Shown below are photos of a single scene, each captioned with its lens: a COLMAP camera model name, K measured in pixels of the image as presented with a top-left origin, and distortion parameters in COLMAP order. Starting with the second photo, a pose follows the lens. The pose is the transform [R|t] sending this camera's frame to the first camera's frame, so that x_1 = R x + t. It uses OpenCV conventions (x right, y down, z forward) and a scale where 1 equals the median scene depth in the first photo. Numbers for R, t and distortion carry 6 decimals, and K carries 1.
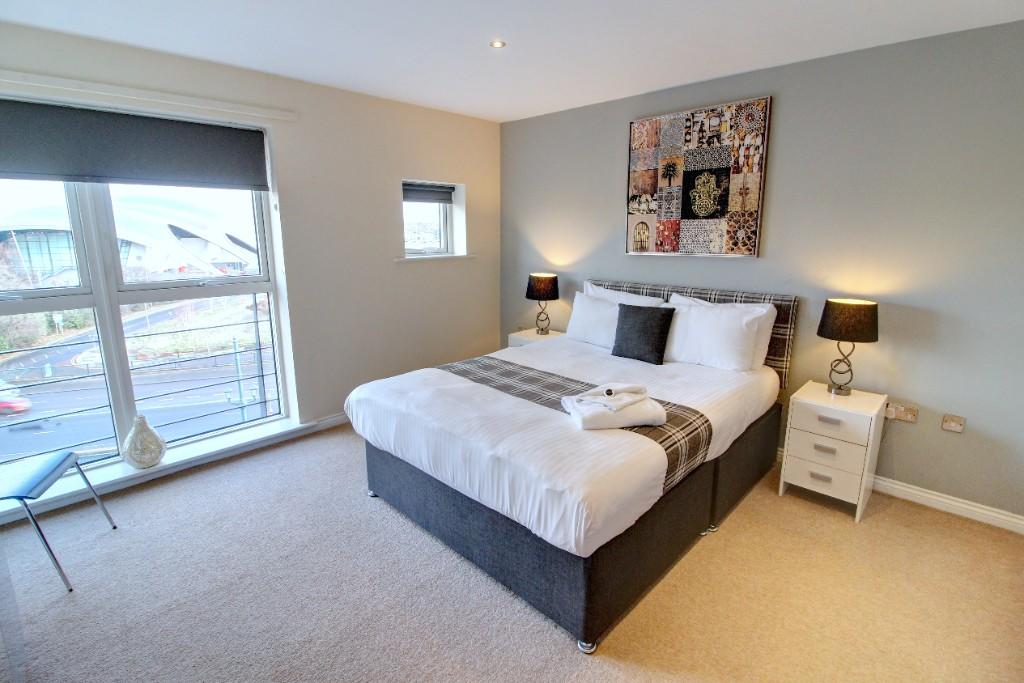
lens RADIAL K [[475.3, 0, 519.5], [0, 475.3, 326.4], [0, 0, 1]] dist [-0.000486, -0.011710]
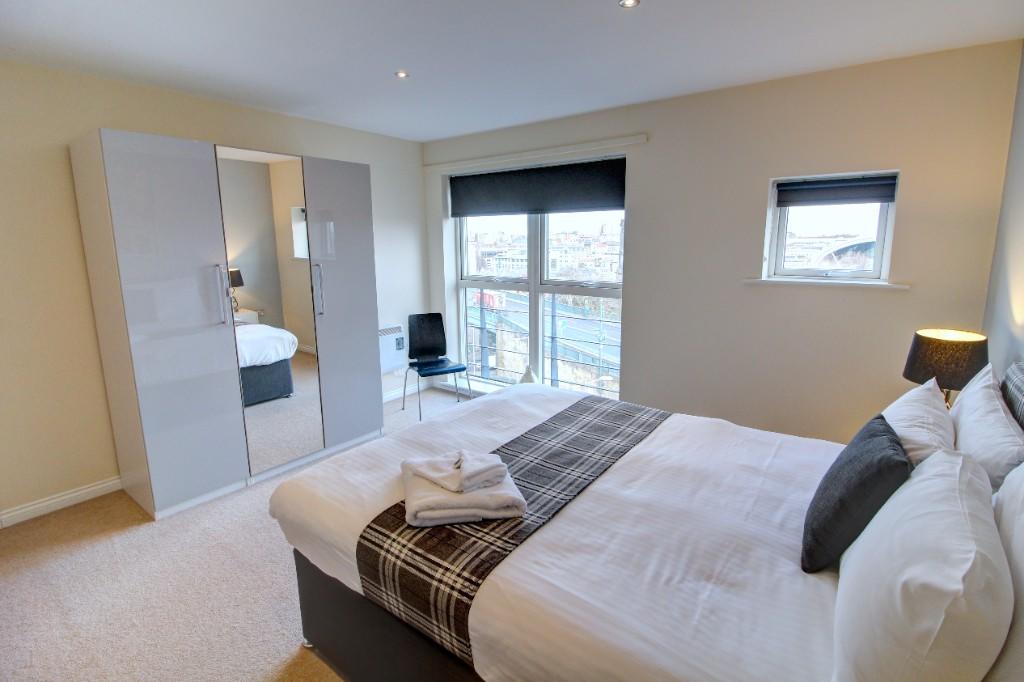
lens RADIAL K [[475.3, 0, 519.5], [0, 475.3, 325.9], [0, 0, 1]] dist [-0.000486, -0.011710]
pose [[0.131738, 0.176126, -0.975513, 0.666006], [-0.192146, 0.969962, 0.149175, -0.151437], [0.972484, 0.167789, 0.161623, 0.687194]]
